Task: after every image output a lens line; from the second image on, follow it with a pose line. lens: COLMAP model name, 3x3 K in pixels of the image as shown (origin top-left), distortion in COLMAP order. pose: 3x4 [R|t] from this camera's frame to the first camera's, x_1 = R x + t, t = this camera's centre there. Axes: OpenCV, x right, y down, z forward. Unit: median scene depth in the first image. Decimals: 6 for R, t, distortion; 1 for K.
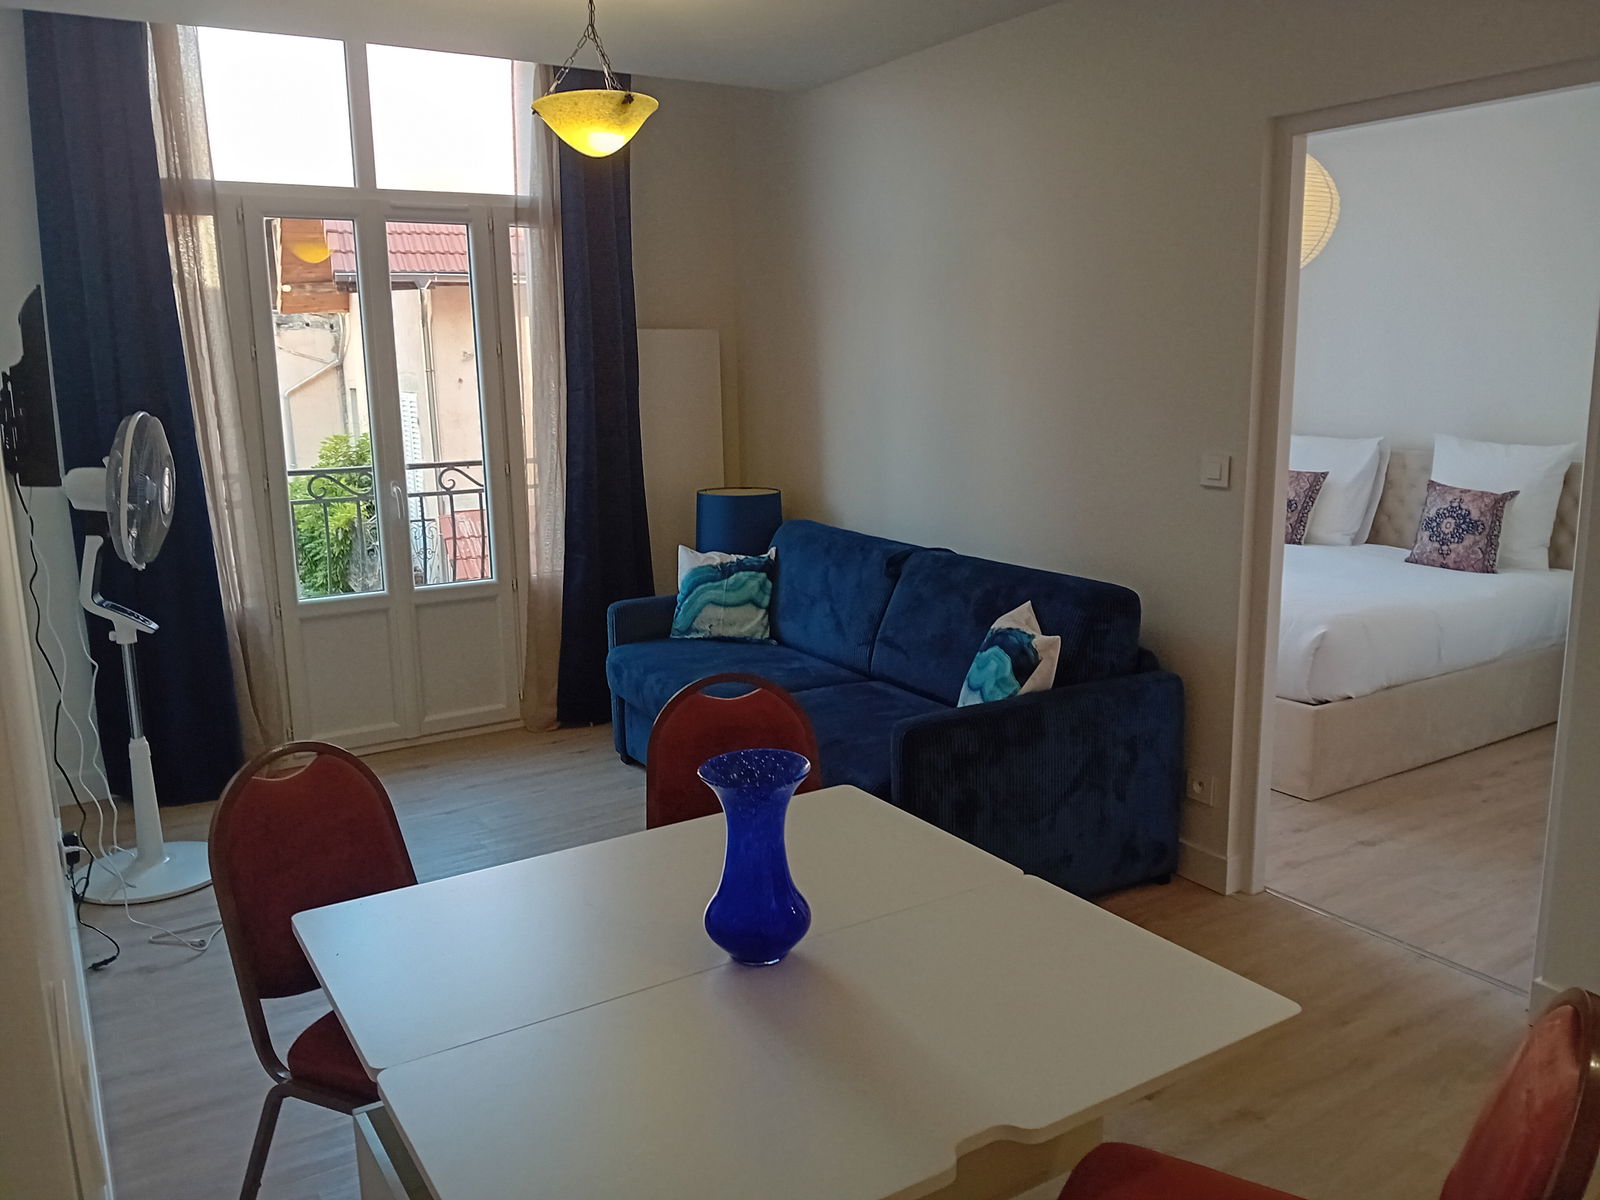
lens RADIAL K [[1228.6, 0, 800.0], [0, 1228.6, 600.0], [0, 0, 1]] dist [0.055376, -0.136877]
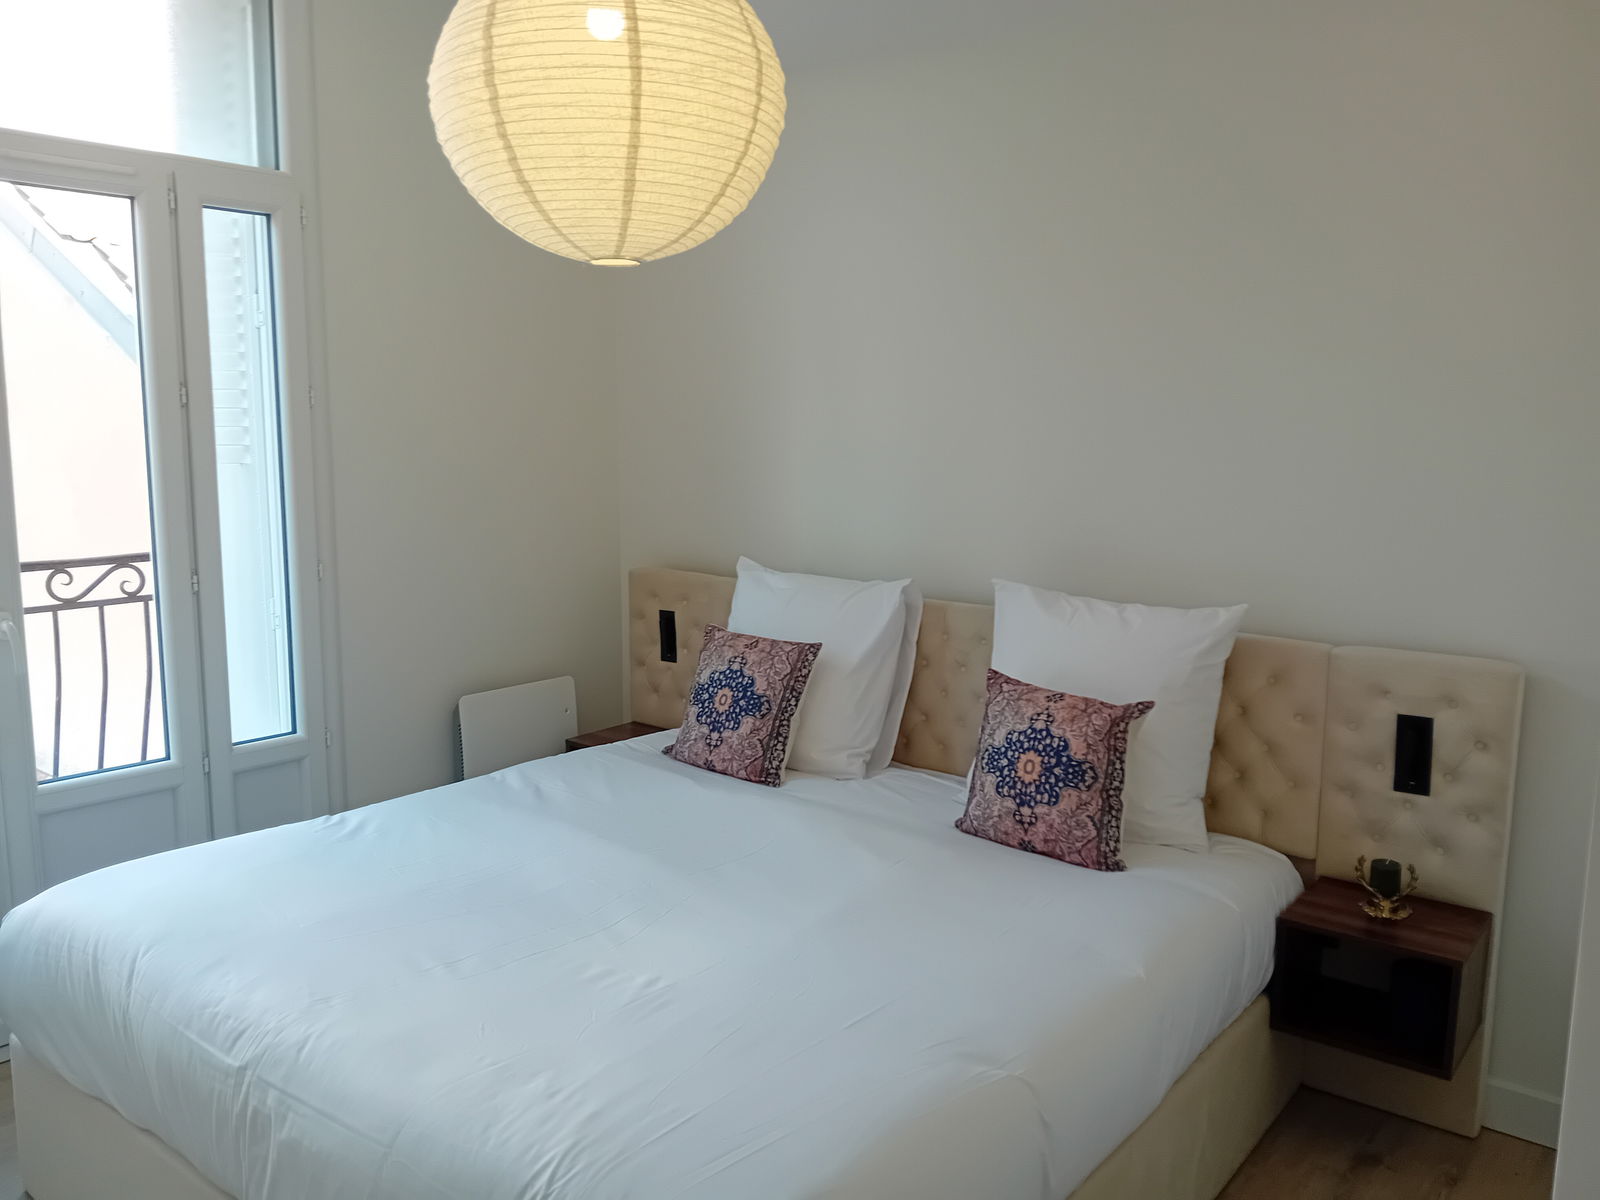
lens RADIAL K [[1228.6, 0, 800.0], [0, 1228.6, 600.0], [0, 0, 1]] dist [0.055376, -0.136877]
pose [[0.945559, -0.024576, 0.324521, 0.270177], [0.041035, 0.998190, -0.043971, -0.110738], [-0.322853, 0.054894, 0.944856, 0.542615]]
